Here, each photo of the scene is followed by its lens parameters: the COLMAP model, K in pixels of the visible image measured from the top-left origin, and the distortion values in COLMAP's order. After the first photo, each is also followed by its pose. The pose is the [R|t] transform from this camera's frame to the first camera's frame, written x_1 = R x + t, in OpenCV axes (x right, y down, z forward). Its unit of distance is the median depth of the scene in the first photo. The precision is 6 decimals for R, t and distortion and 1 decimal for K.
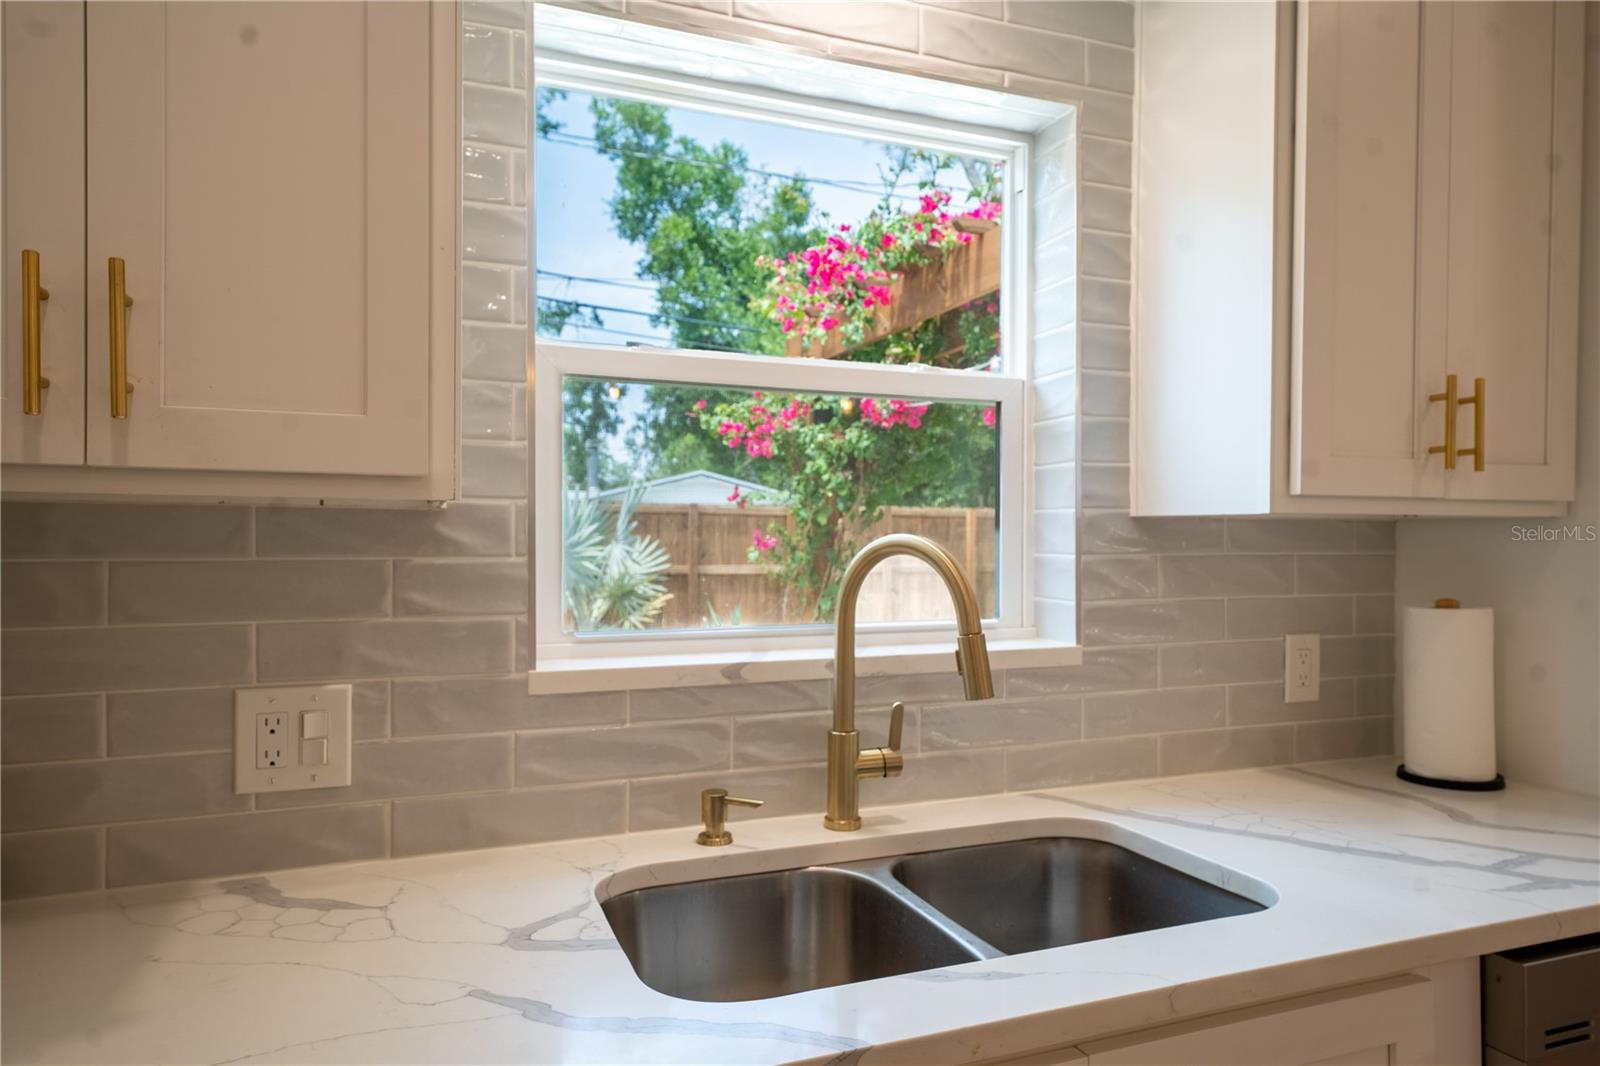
lens RADIAL K [[1005.1, 0, 803.6], [0, 1005.1, 537.4], [0, 0, 1]] dist [0.029558, -0.001102]
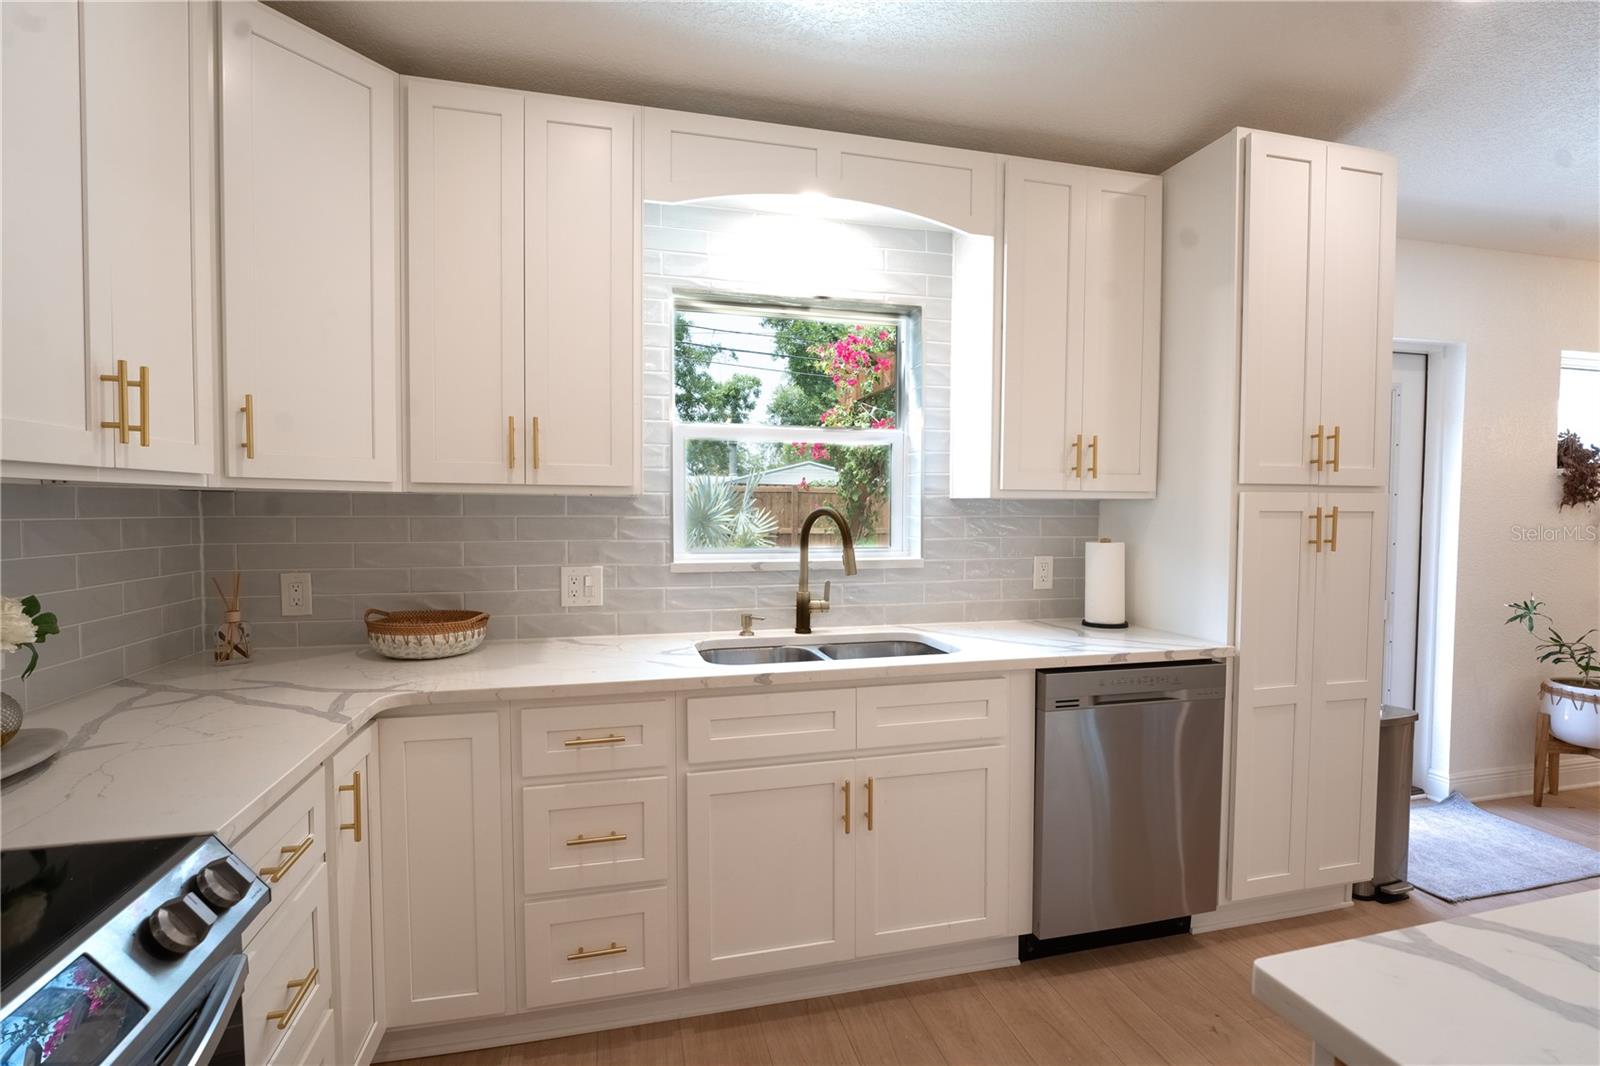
lens RADIAL K [[739.5, 0, 799.7], [0, 739.5, 531.8], [0, 0, 1]] dist [-0.001651, -0.000072]
pose [[0.992917, 0.004478, -0.118725, 0.199511], [-0.000798, 0.999518, 0.031023, 0.001145], [0.118807, -0.030709, 0.992442, -0.588799]]
